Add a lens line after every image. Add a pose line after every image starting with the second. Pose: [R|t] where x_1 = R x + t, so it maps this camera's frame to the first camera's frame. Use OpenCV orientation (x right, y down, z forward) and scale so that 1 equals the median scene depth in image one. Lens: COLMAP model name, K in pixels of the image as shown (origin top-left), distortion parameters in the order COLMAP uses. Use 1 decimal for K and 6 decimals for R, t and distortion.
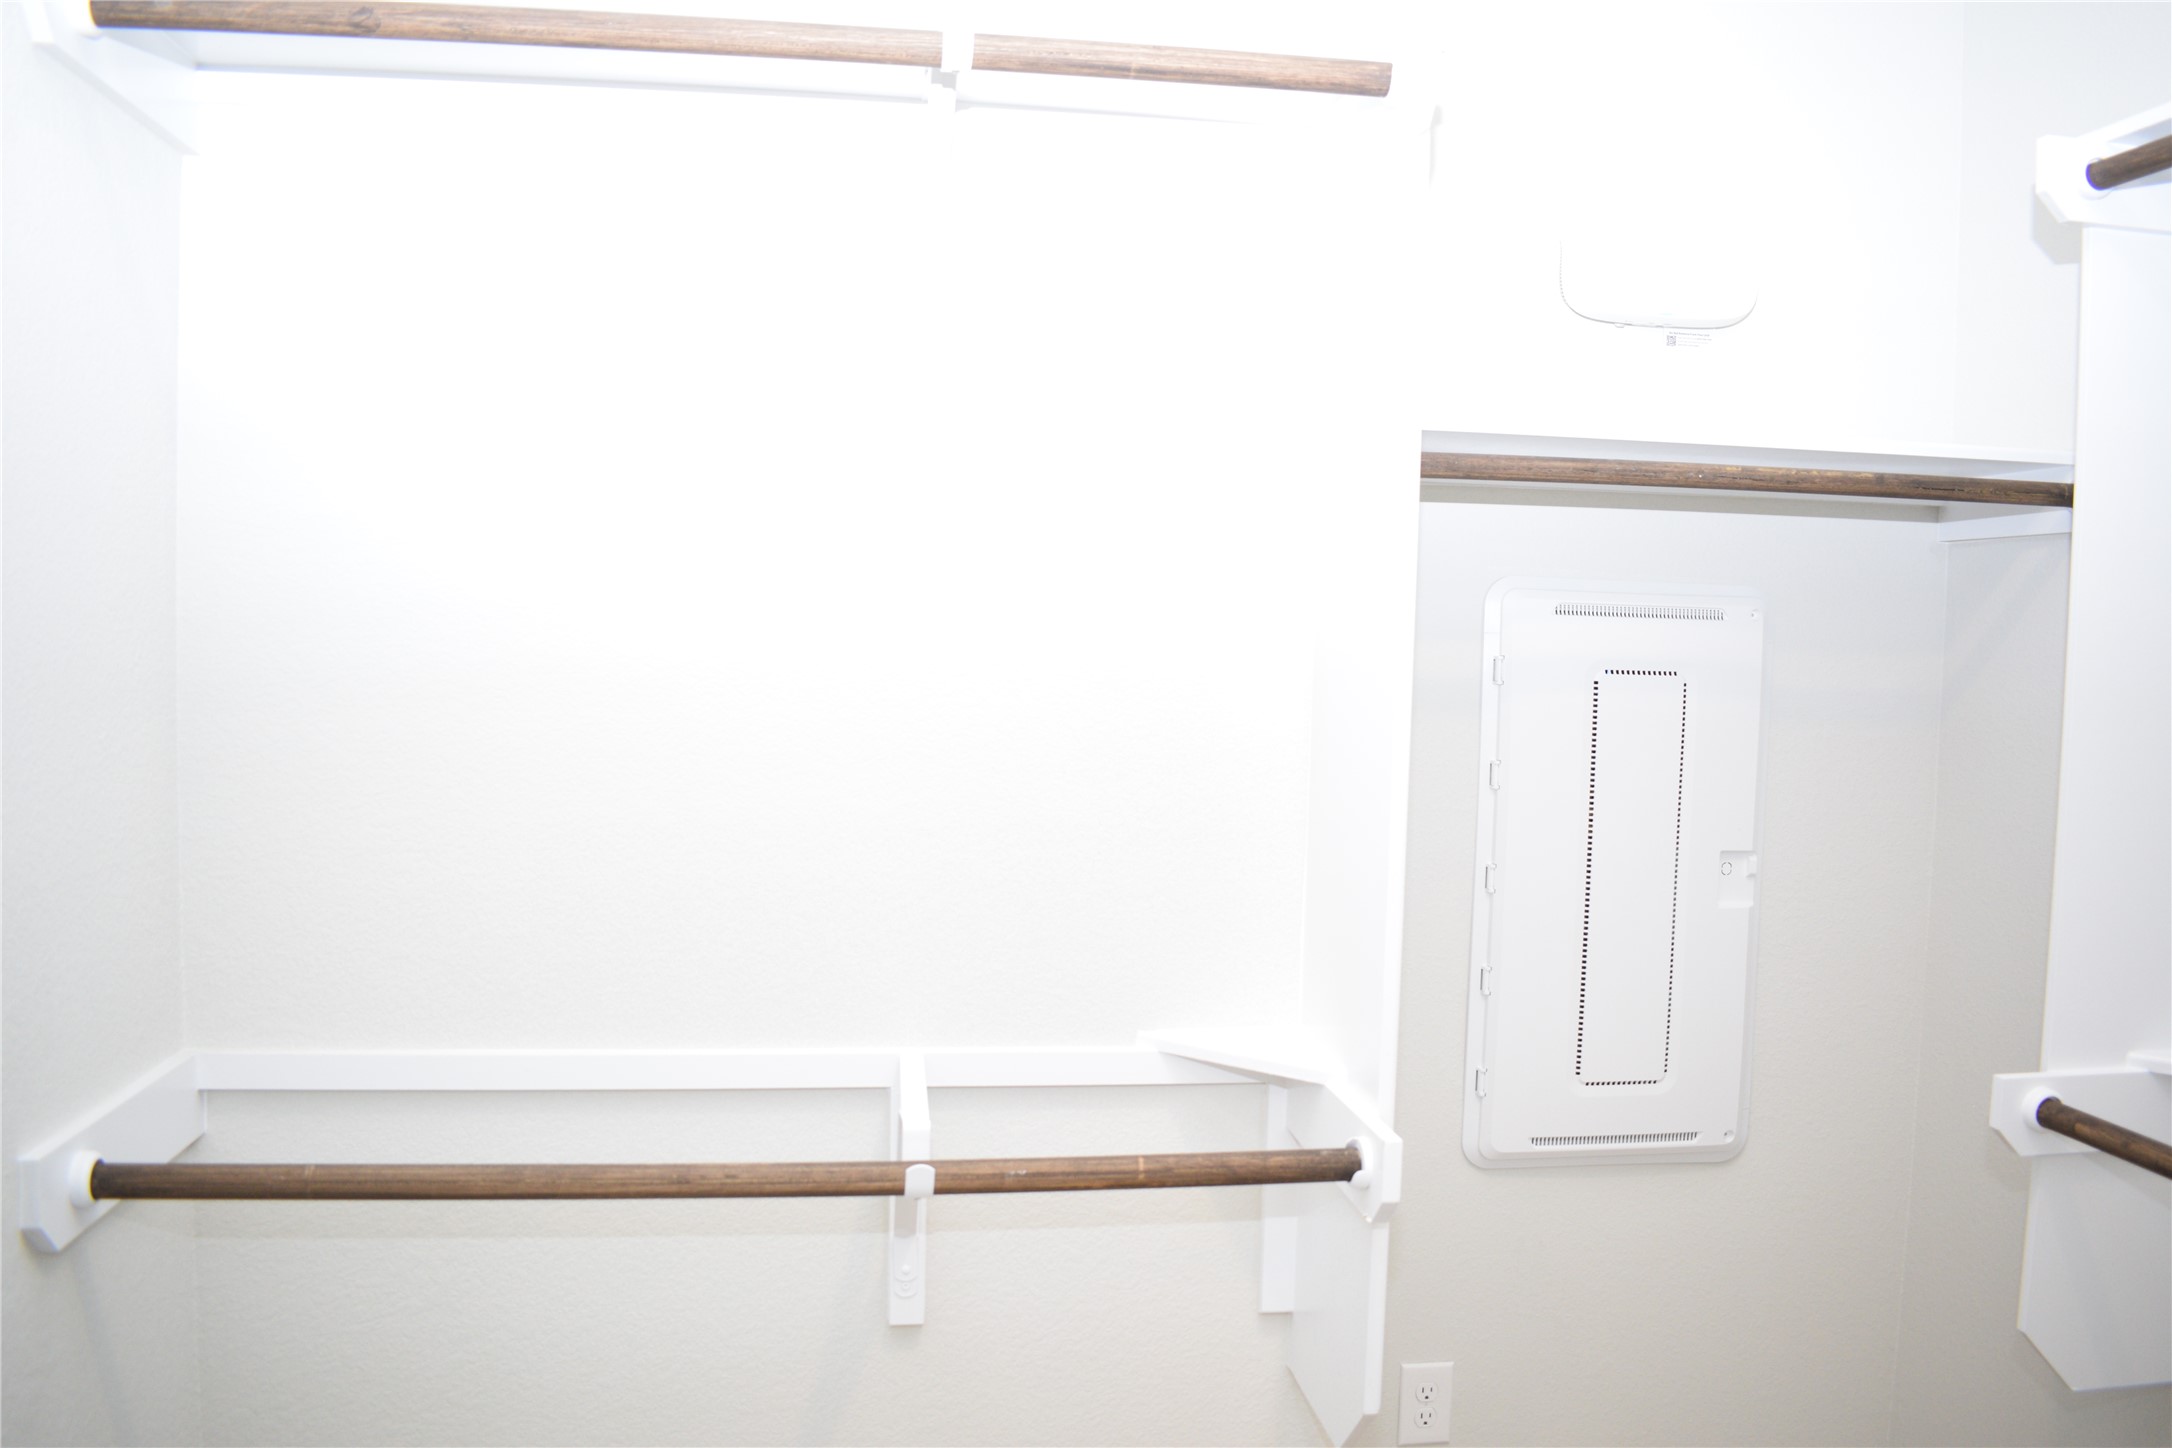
lens RADIAL K [[1686.6, 0, 1086.0], [0, 1686.6, 724.0], [0, 0, 1]] dist [-0.087181, -0.003763]
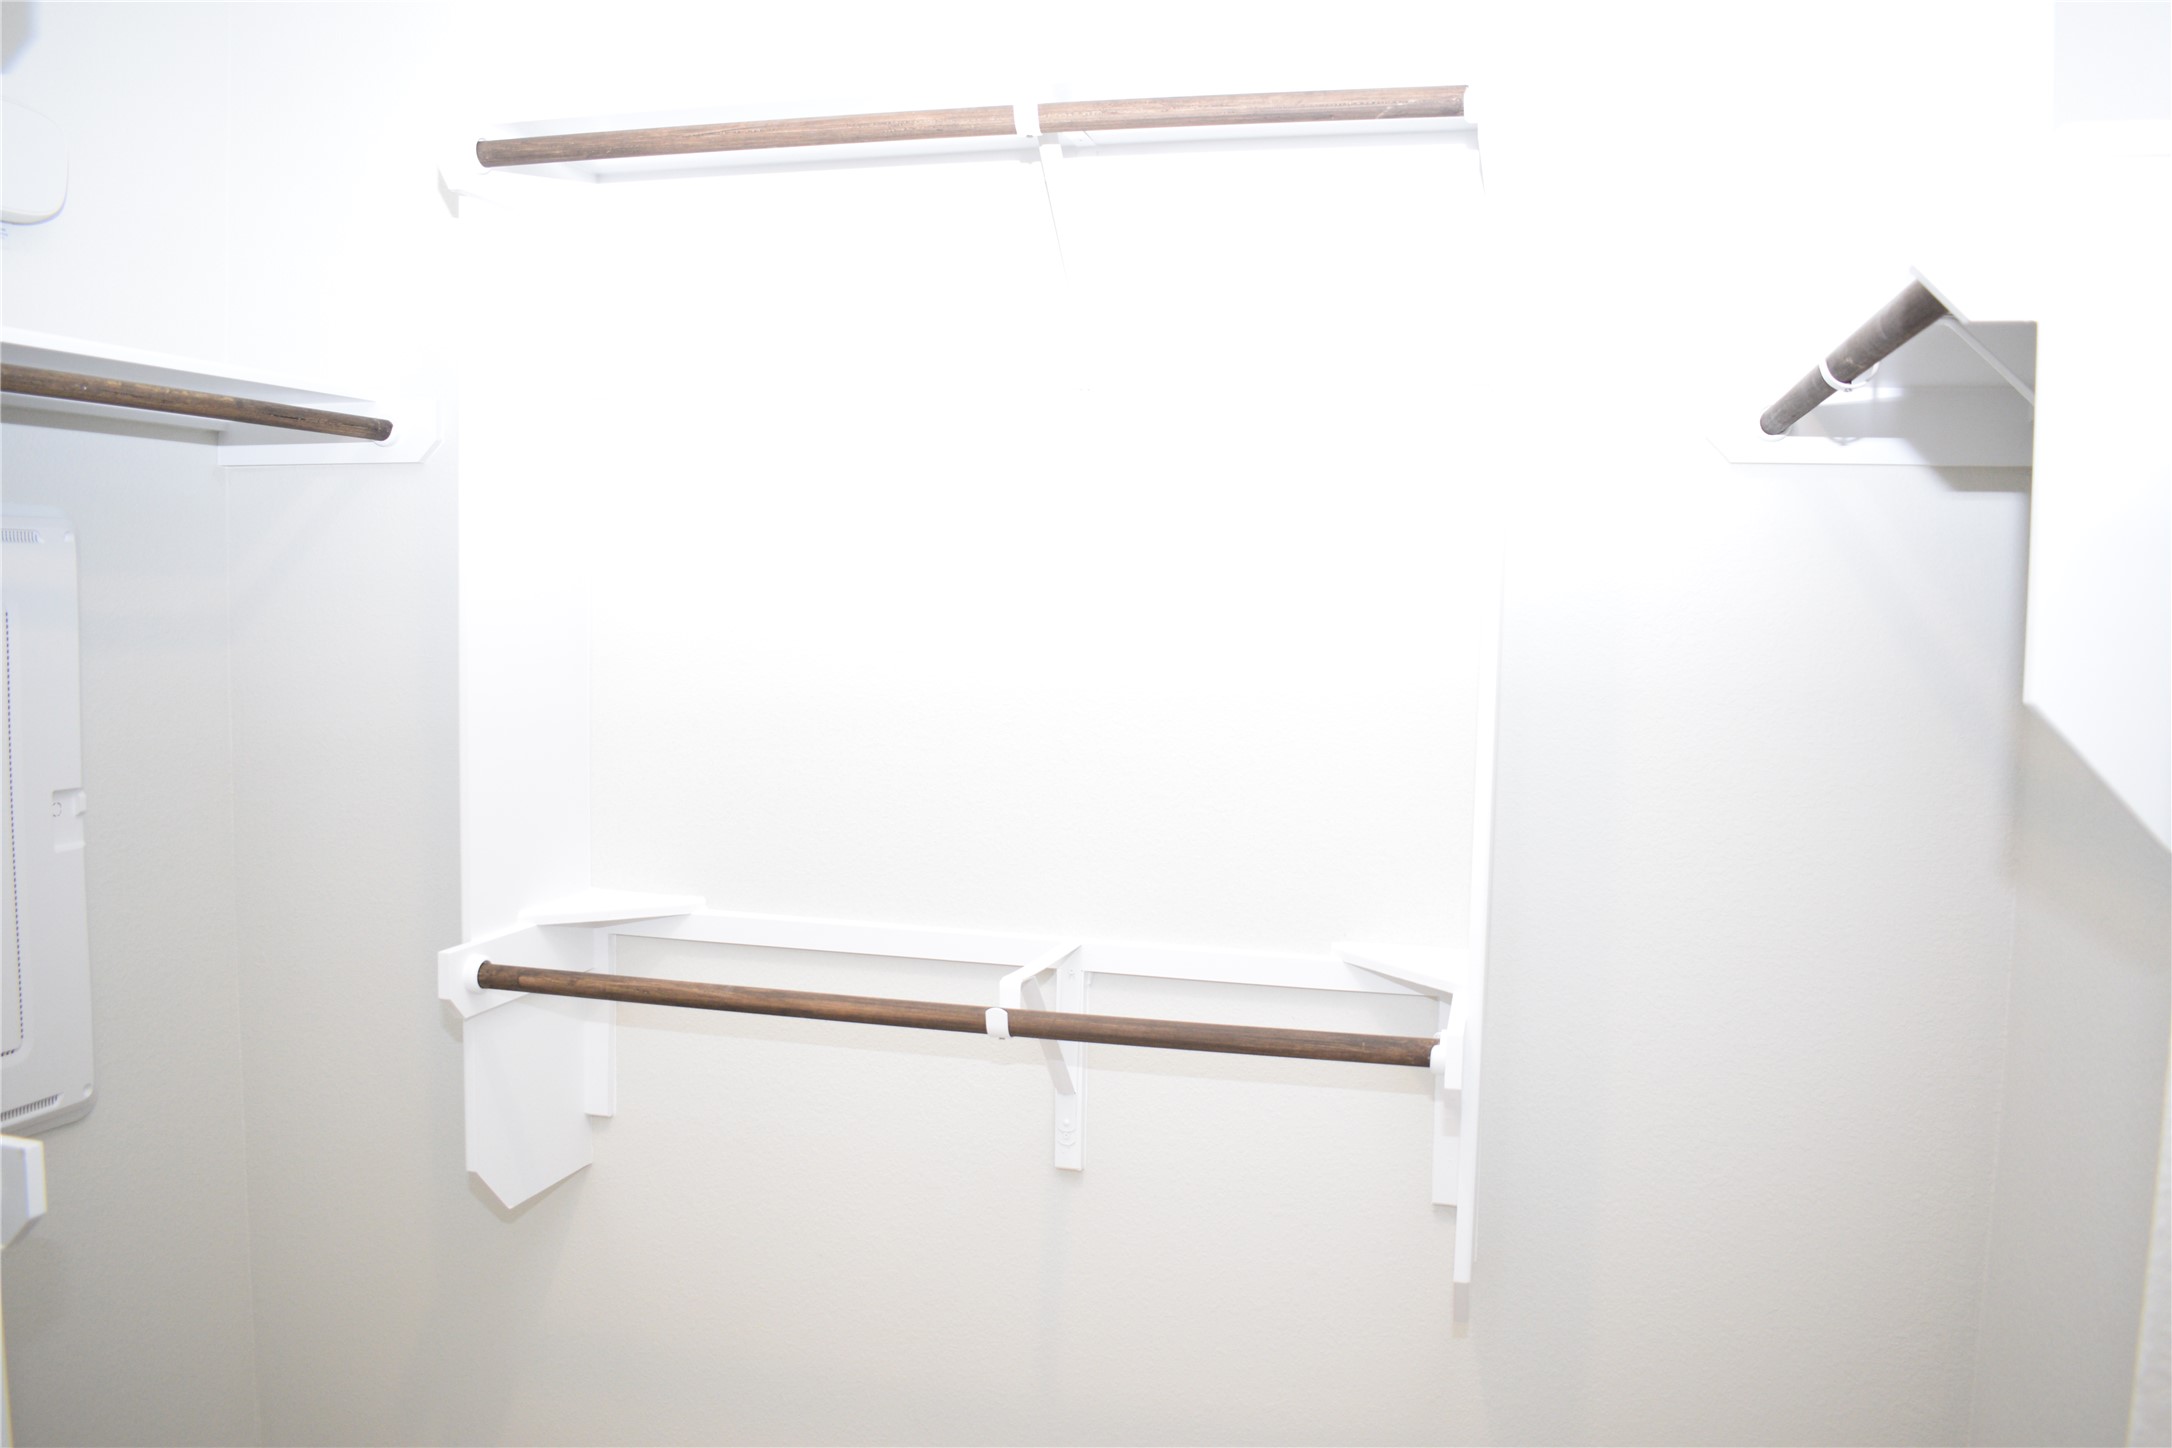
lens RADIAL K [[1698.4, 0, 1086.0], [0, 1698.4, 724.0], [0, 0, 1]] dist [-0.075491, 0.008997]
pose [[0.398467, -0.087380, 0.913011, -0.263606], [0.041538, 0.996149, 0.077208, -0.009701], [-0.916241, 0.007160, 0.400563, 0.116143]]
